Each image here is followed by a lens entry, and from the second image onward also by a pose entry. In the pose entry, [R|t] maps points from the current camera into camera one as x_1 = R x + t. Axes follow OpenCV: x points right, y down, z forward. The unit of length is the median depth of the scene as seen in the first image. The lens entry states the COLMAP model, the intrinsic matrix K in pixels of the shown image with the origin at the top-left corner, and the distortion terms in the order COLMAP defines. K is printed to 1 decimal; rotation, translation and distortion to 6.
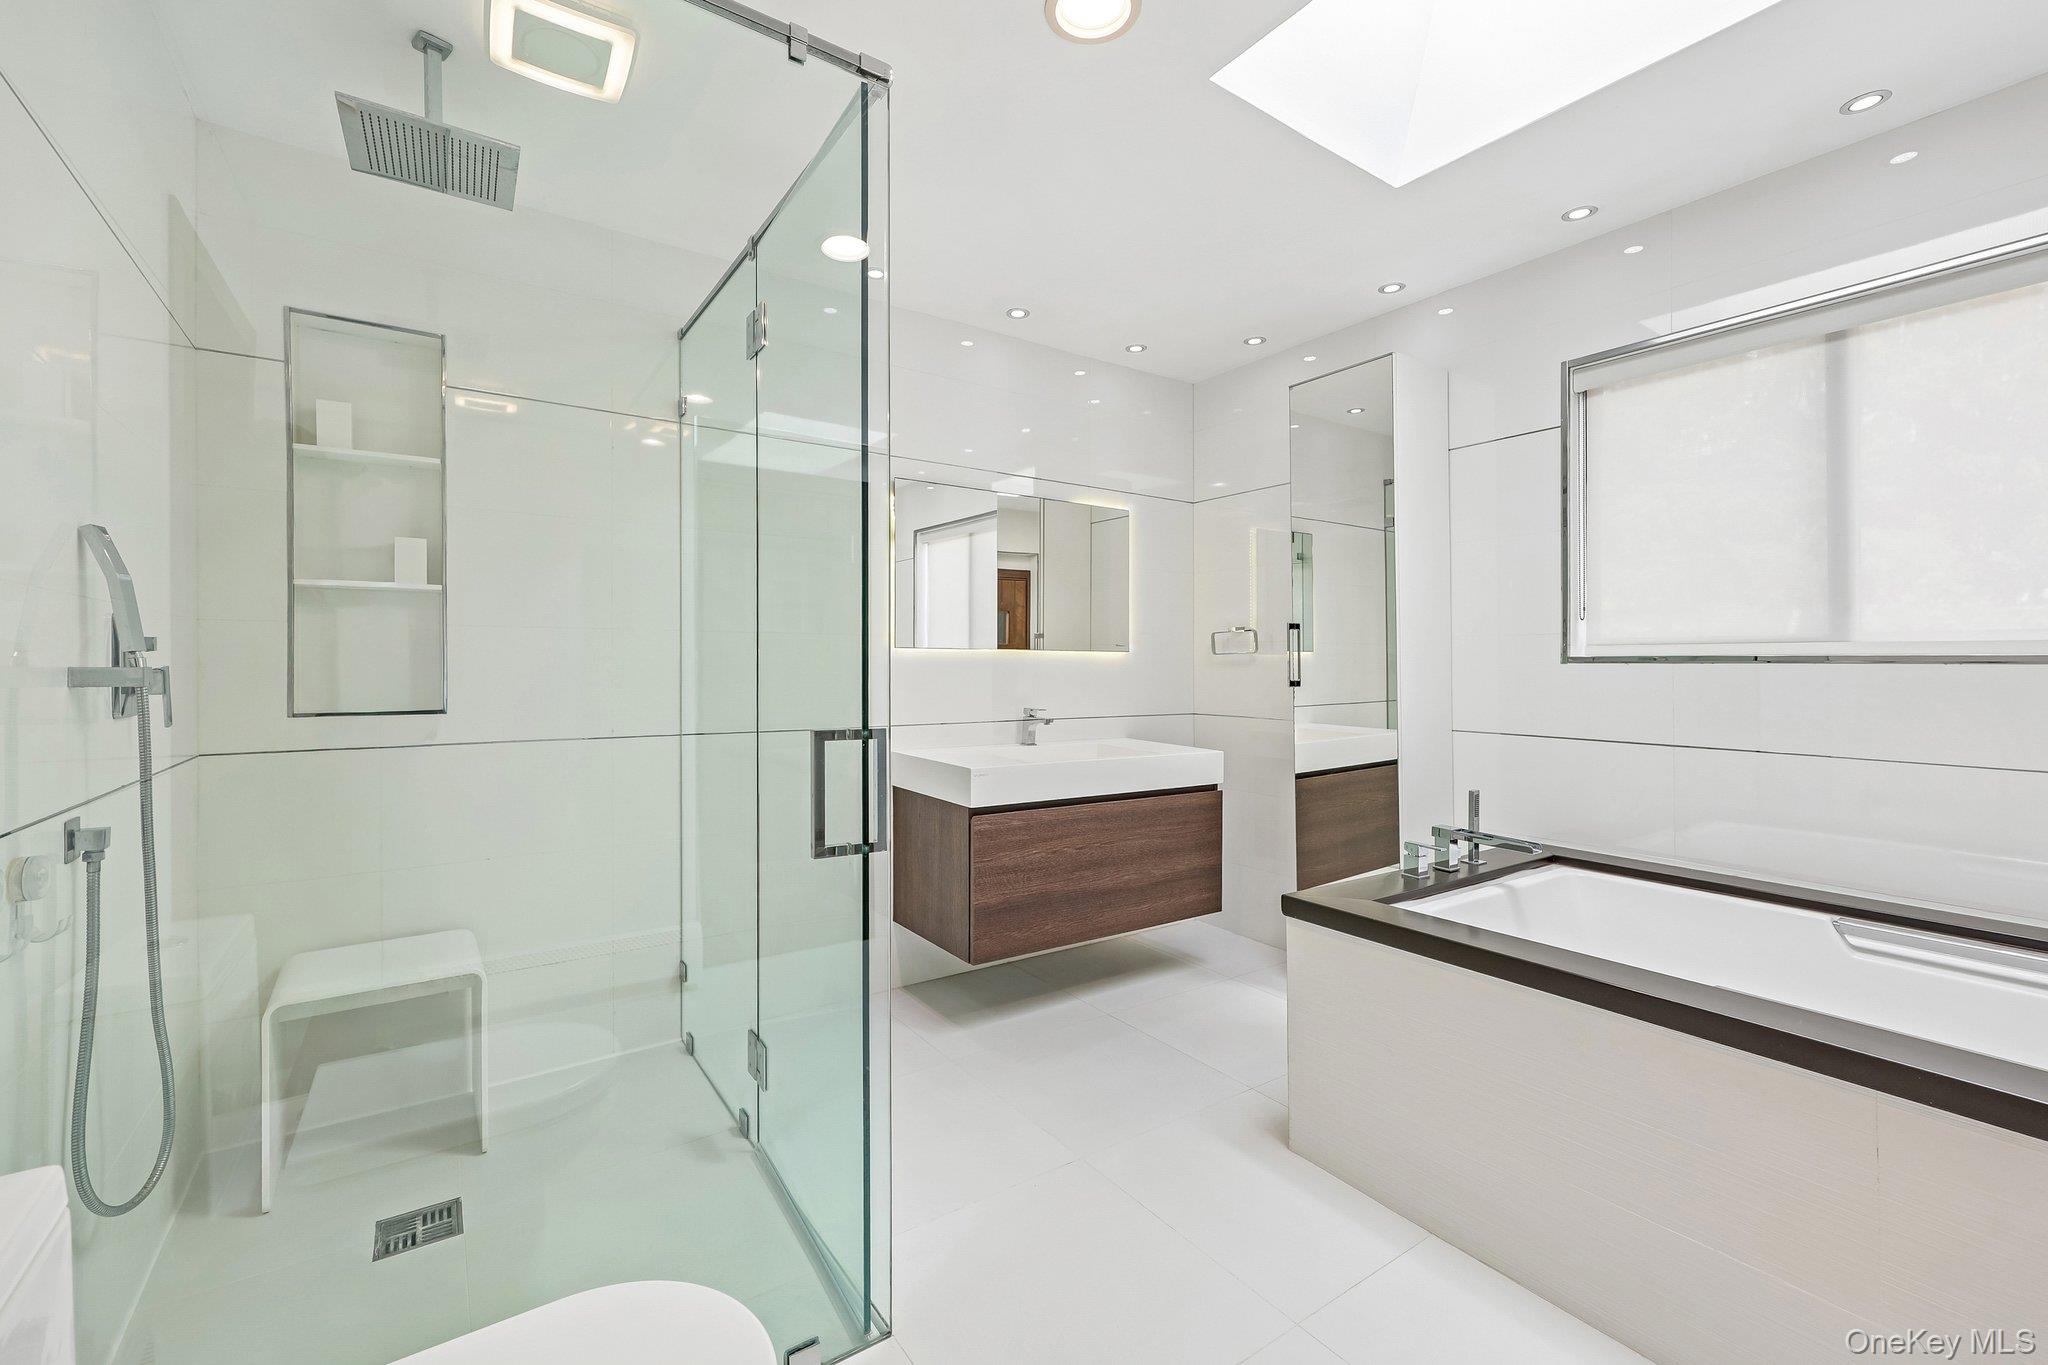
lens RADIAL K [[844.1, 0, 1017.6], [0, 844.1, 656.4], [0, 0, 1]] dist [-0.001062, -0.000010]
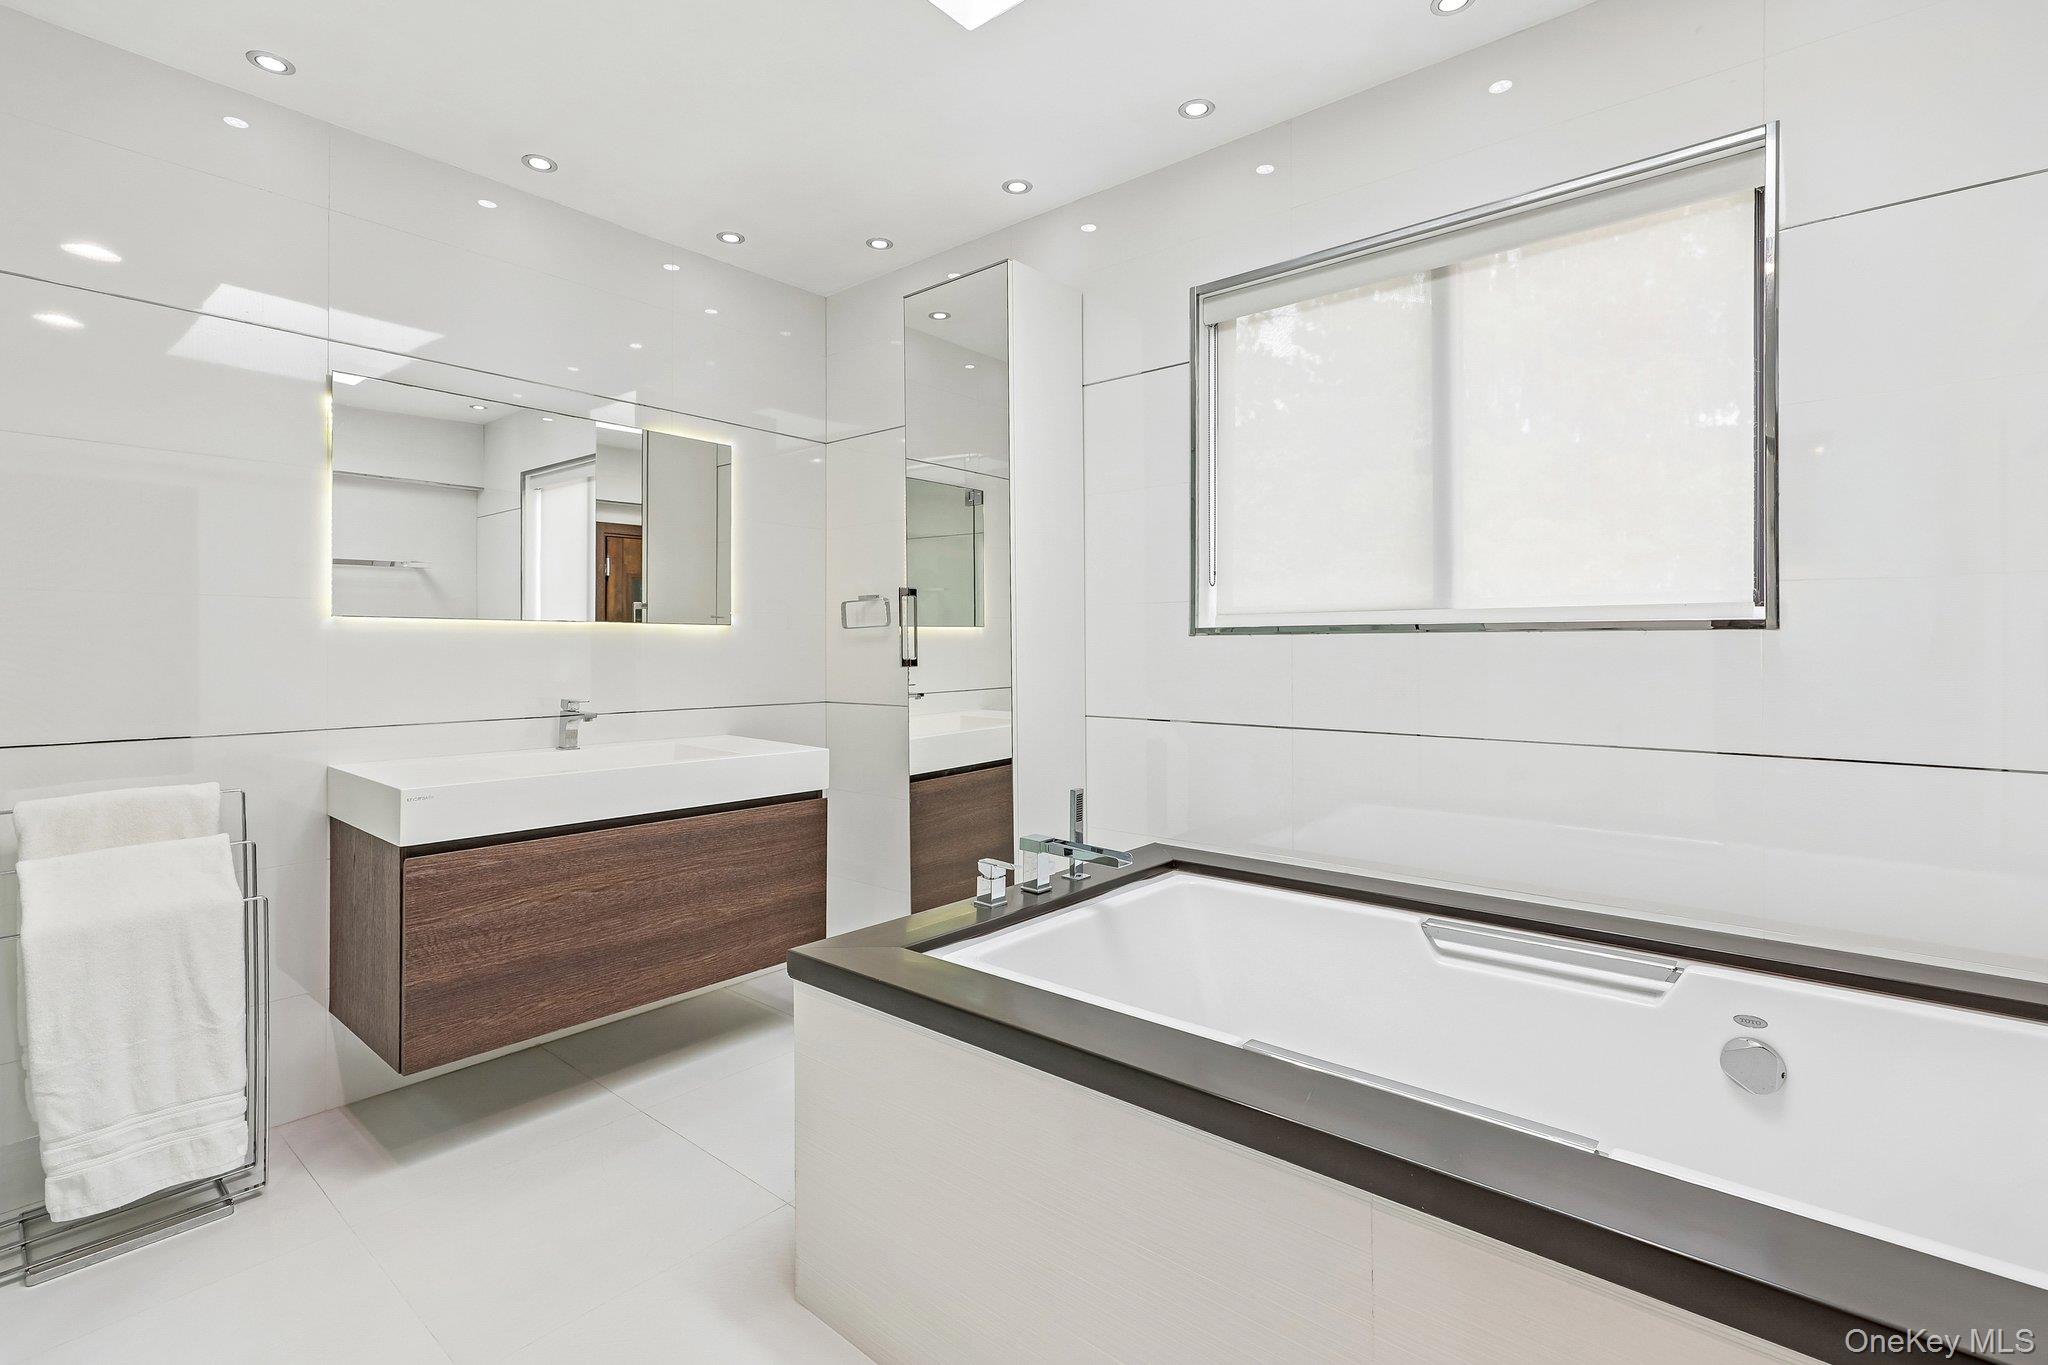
lens RADIAL K [[922.9, 0, 1023.7], [0, 922.9, 641.1], [0, 0, 1]] dist [0.002055, 0.000259]
pose [[0.962991, -0.003901, 0.269506, 0.215994], [0.003216, 0.999990, 0.002985, 0.010057], [-0.269515, -0.002008, 0.962994, 0.129248]]
